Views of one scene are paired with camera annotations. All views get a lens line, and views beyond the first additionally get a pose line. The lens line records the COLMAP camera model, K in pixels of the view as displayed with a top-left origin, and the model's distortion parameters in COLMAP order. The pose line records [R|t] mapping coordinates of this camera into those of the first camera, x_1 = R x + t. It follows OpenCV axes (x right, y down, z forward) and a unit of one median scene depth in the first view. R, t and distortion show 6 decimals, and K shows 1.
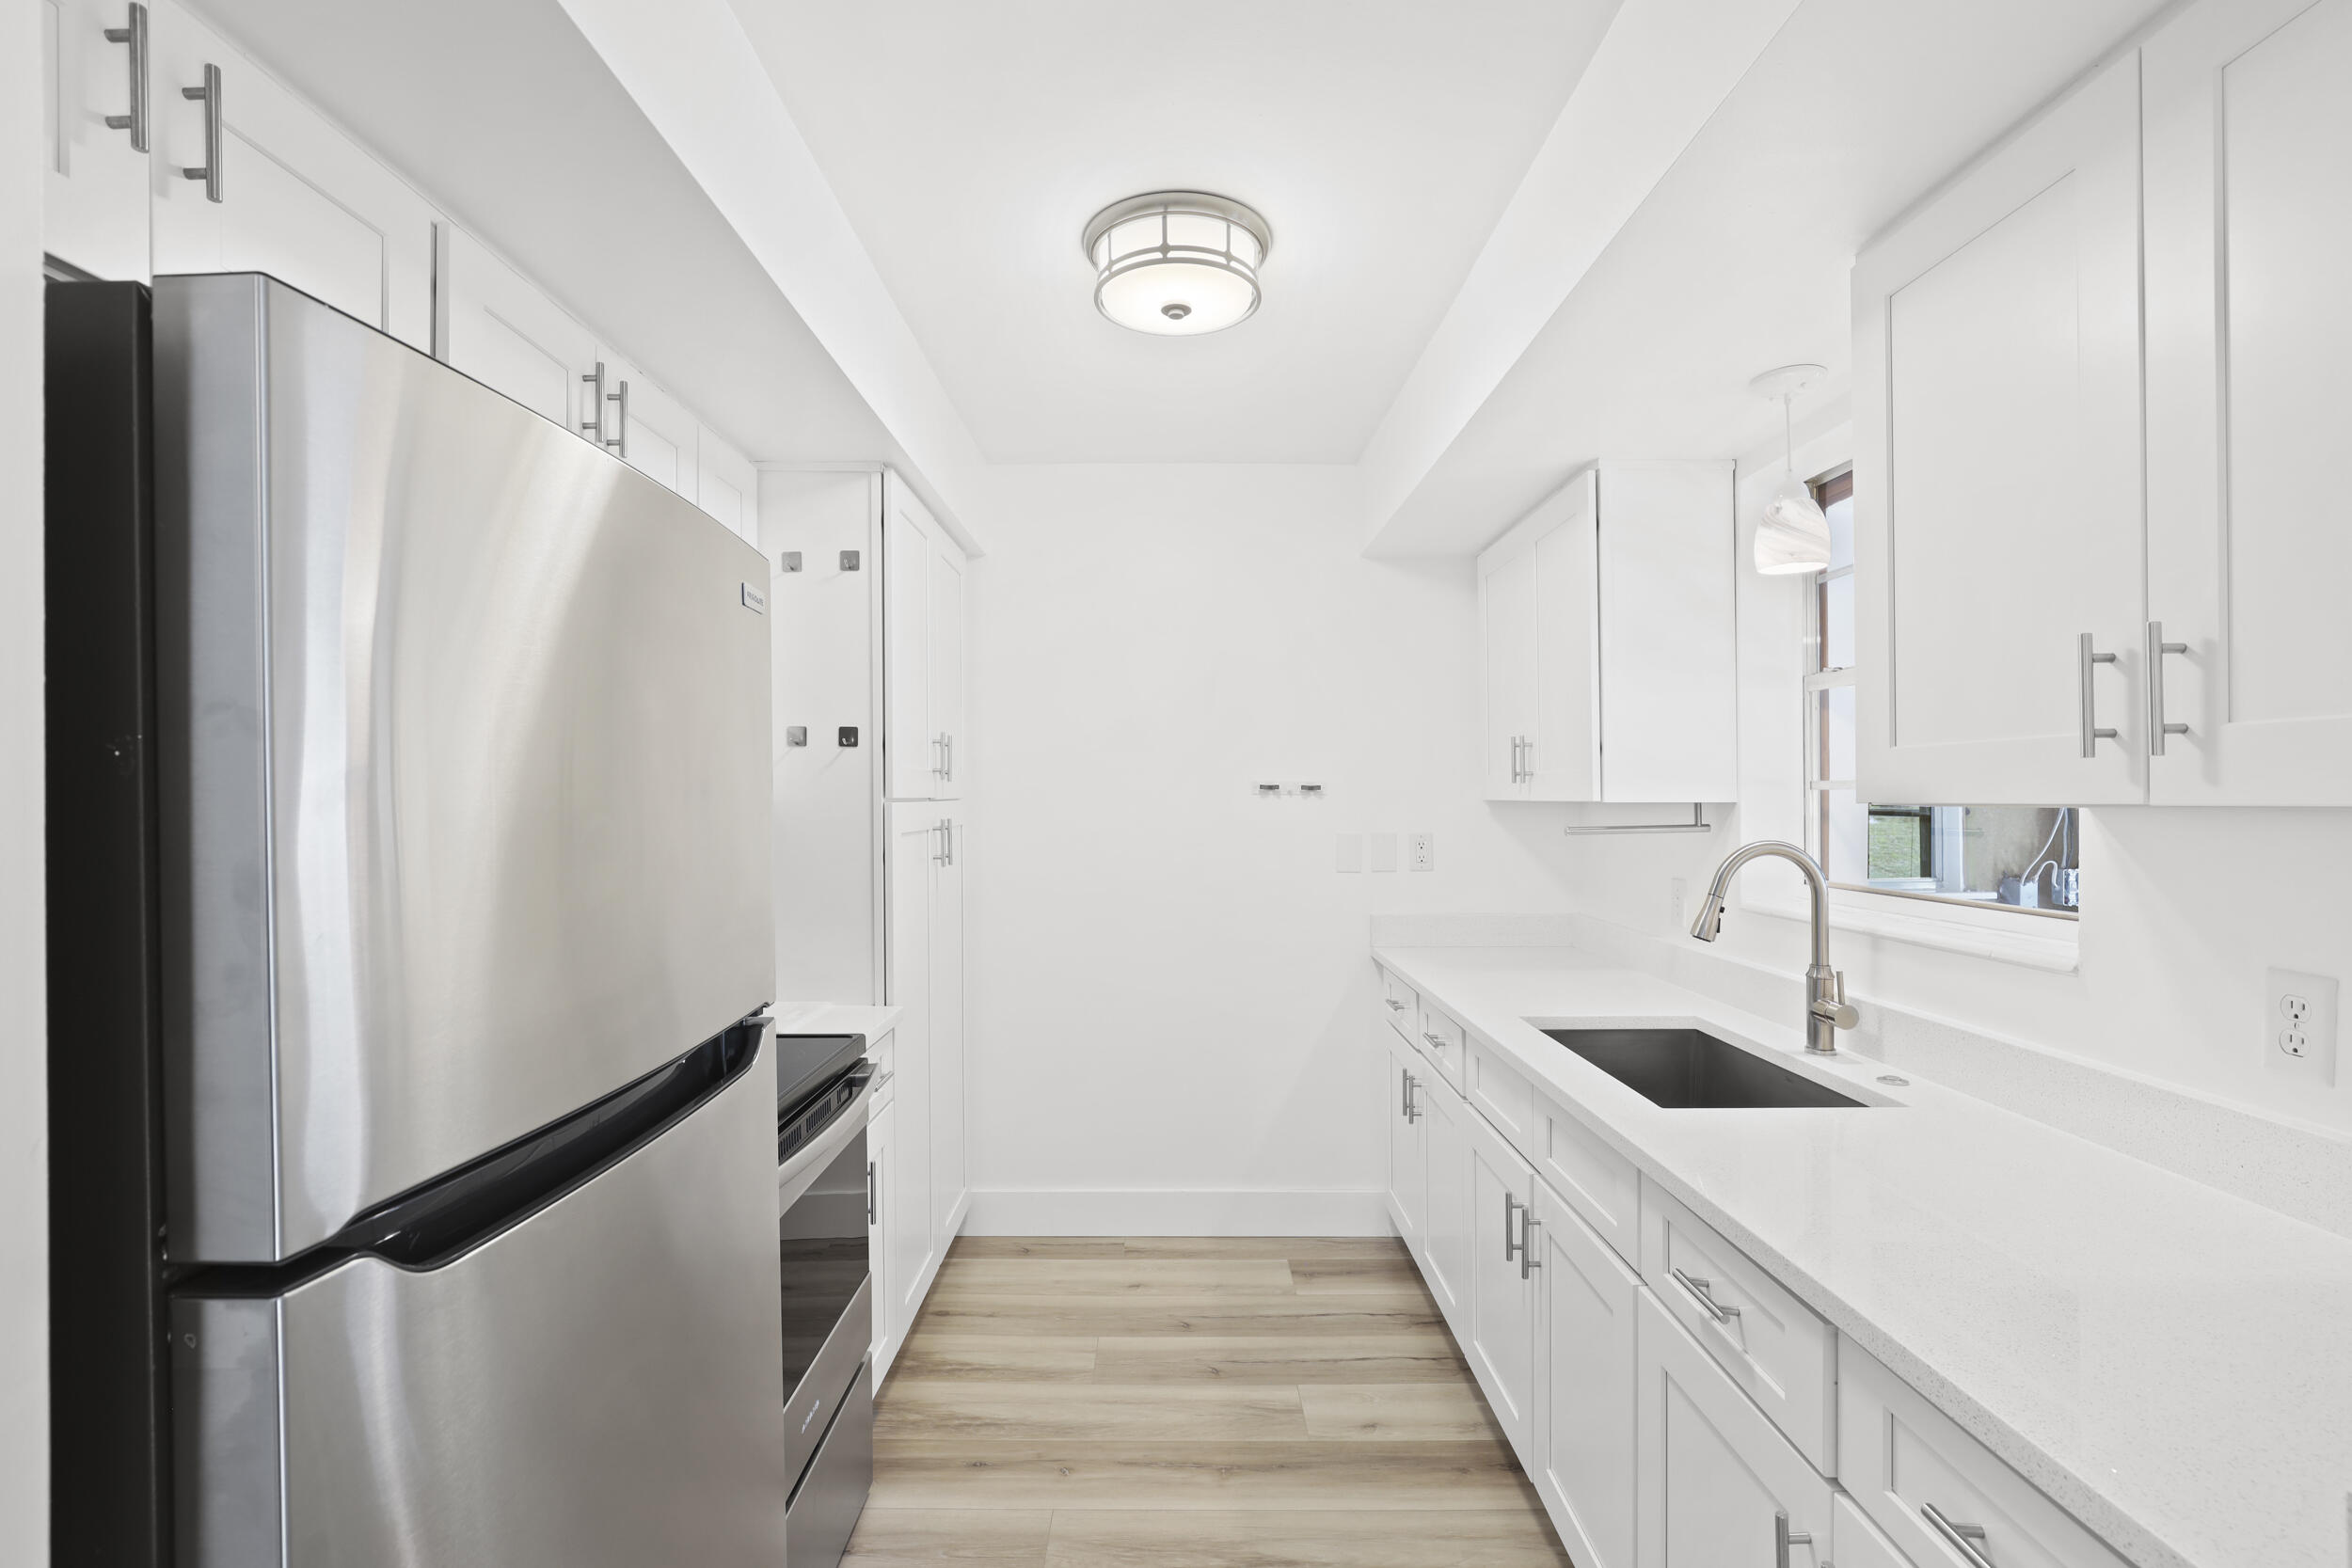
lens RADIAL K [[1073.7, 0, 1144.8], [0, 1073.7, 772.6], [0, 0, 1]] dist [-0.022090, 0.005287]
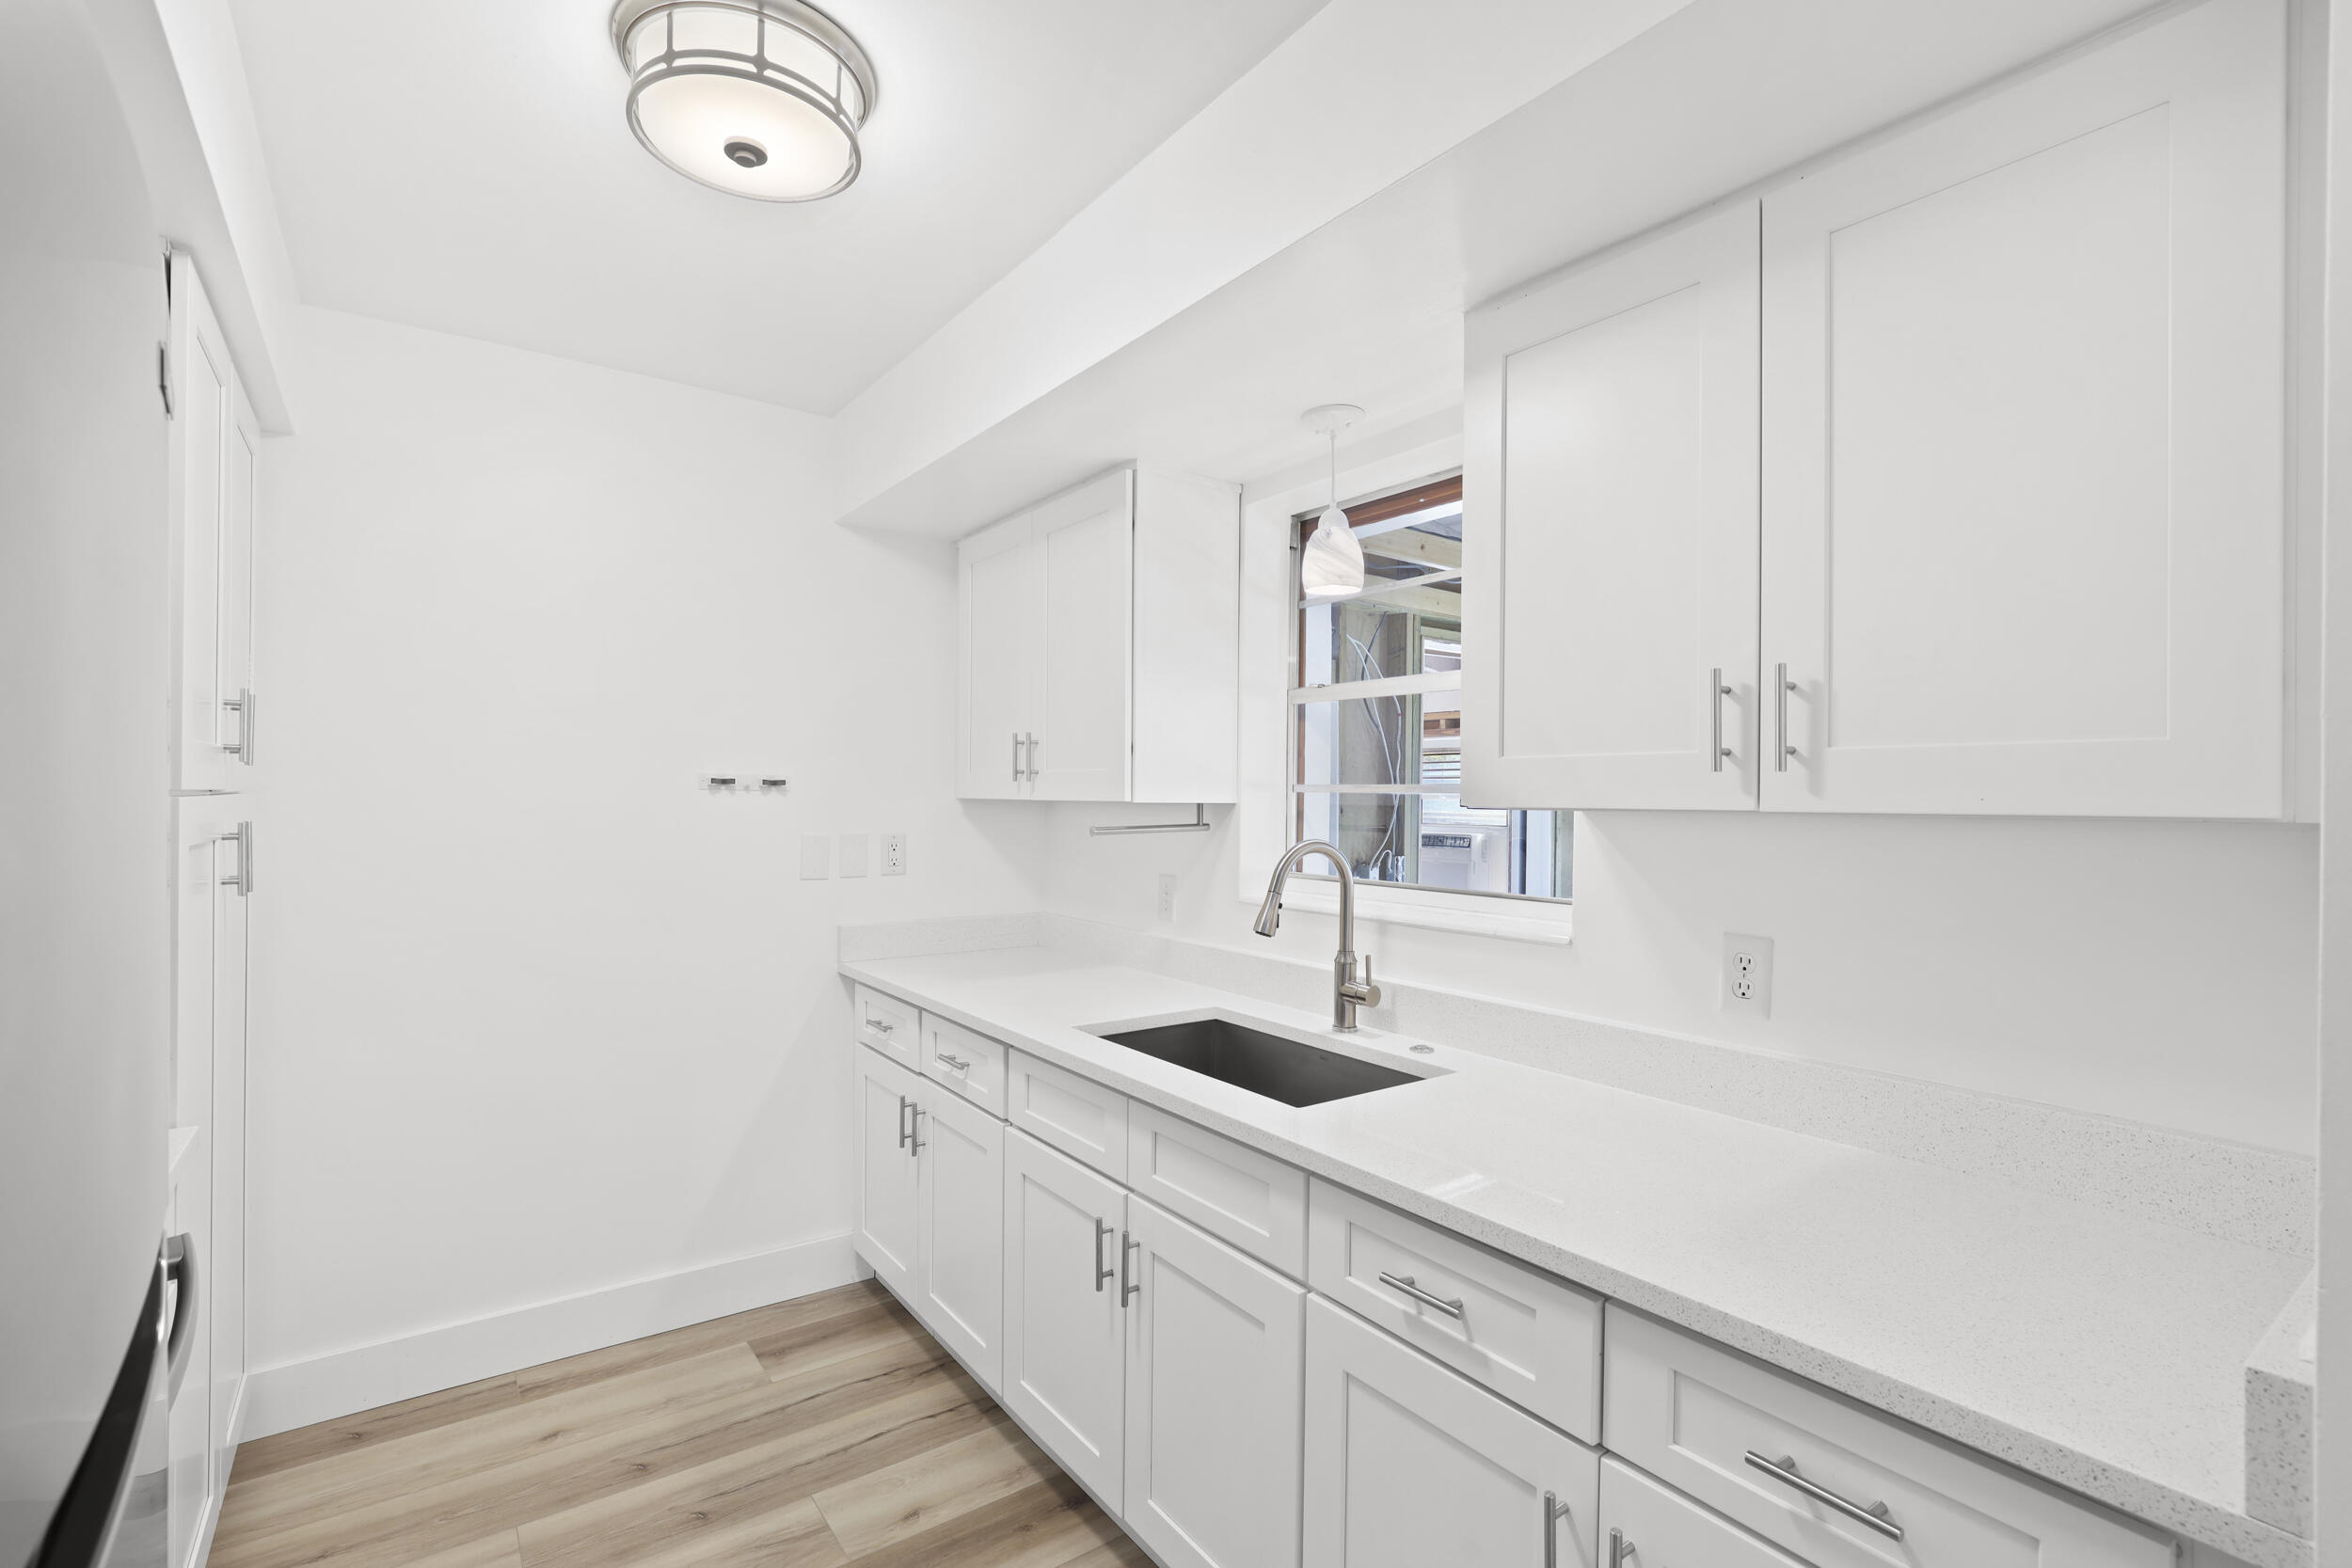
lens RADIAL K [[1073.7, 0, 1178.0], [0, 1073.7, 776.0], [0, 0, 1]] dist [-0.022090, 0.005287]
pose [[0.798458, 0.019912, 0.601721, -0.145253], [-0.024117, 0.999709, -0.001081, 0.002909], [-0.601567, -0.013649, 0.798705, 0.174182]]
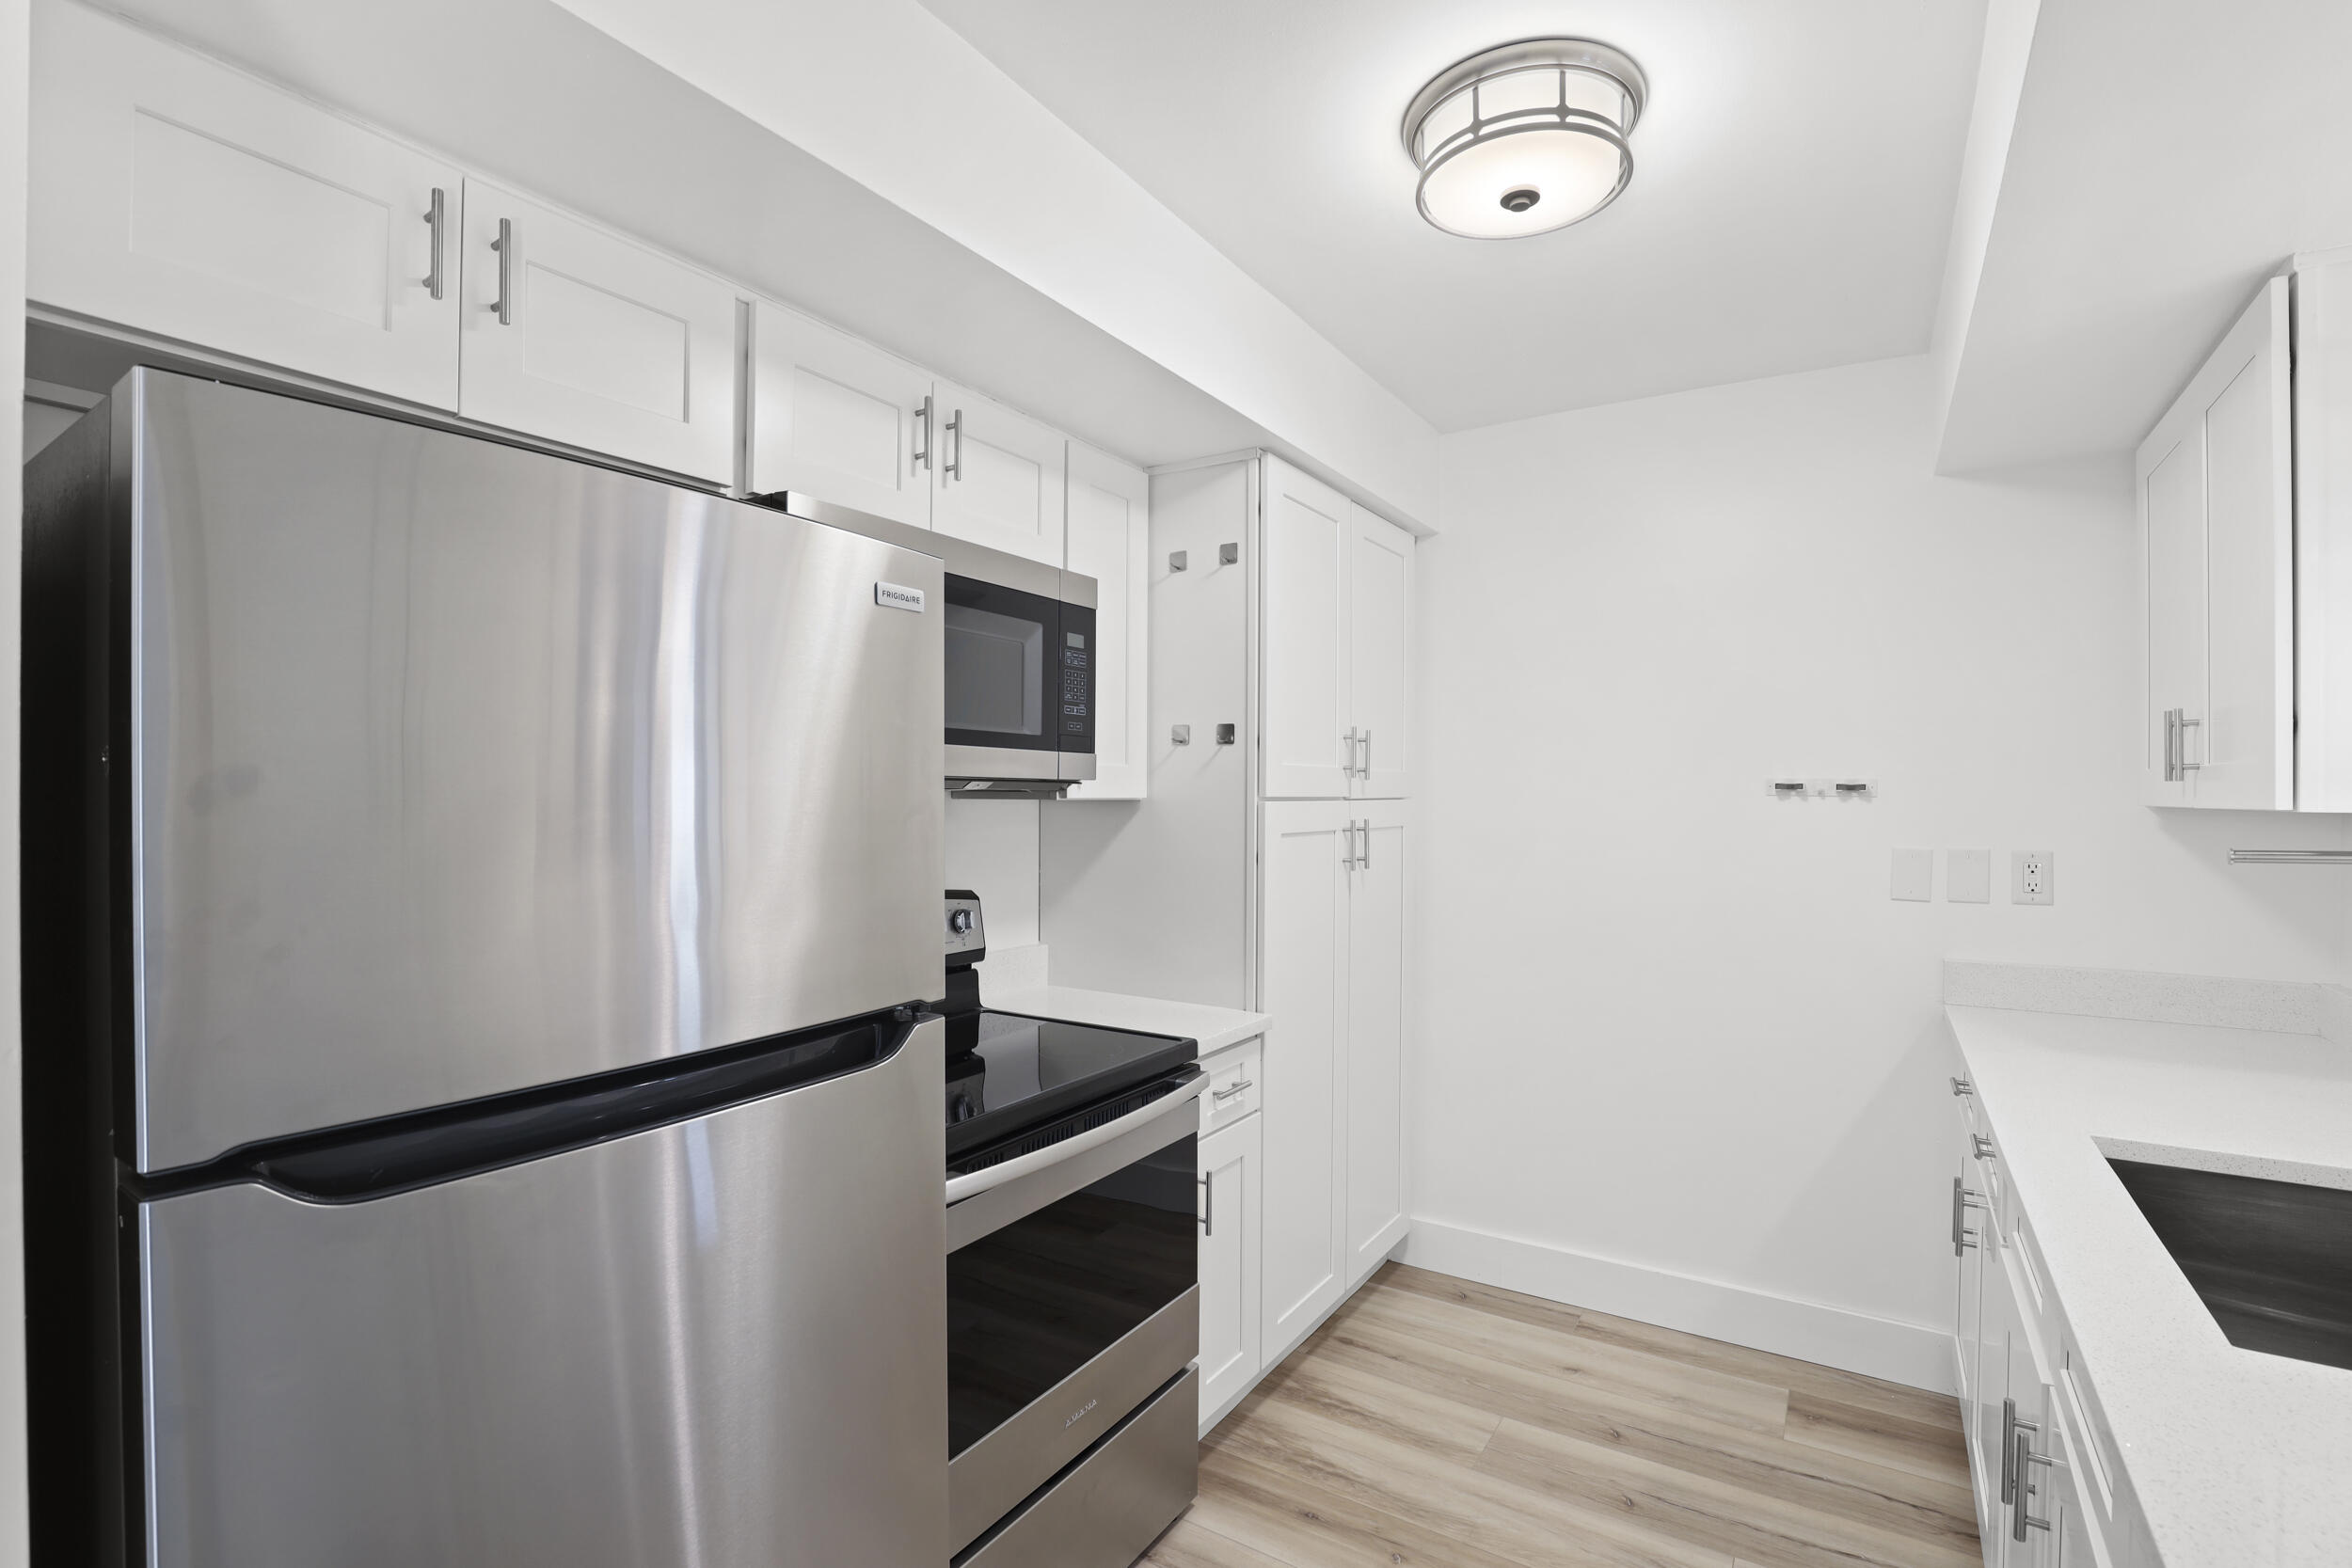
lens RADIAL K [[1073.7, 0, 1154.3], [0, 1073.7, 790.6], [0, 0, 1]] dist [-0.022090, 0.005287]
pose [[0.848007, 0.005586, -0.529956, 0.195721], [0.005634, 0.999793, 0.019553, -0.001479], [0.529956, -0.019567, 0.847800, 0.138225]]
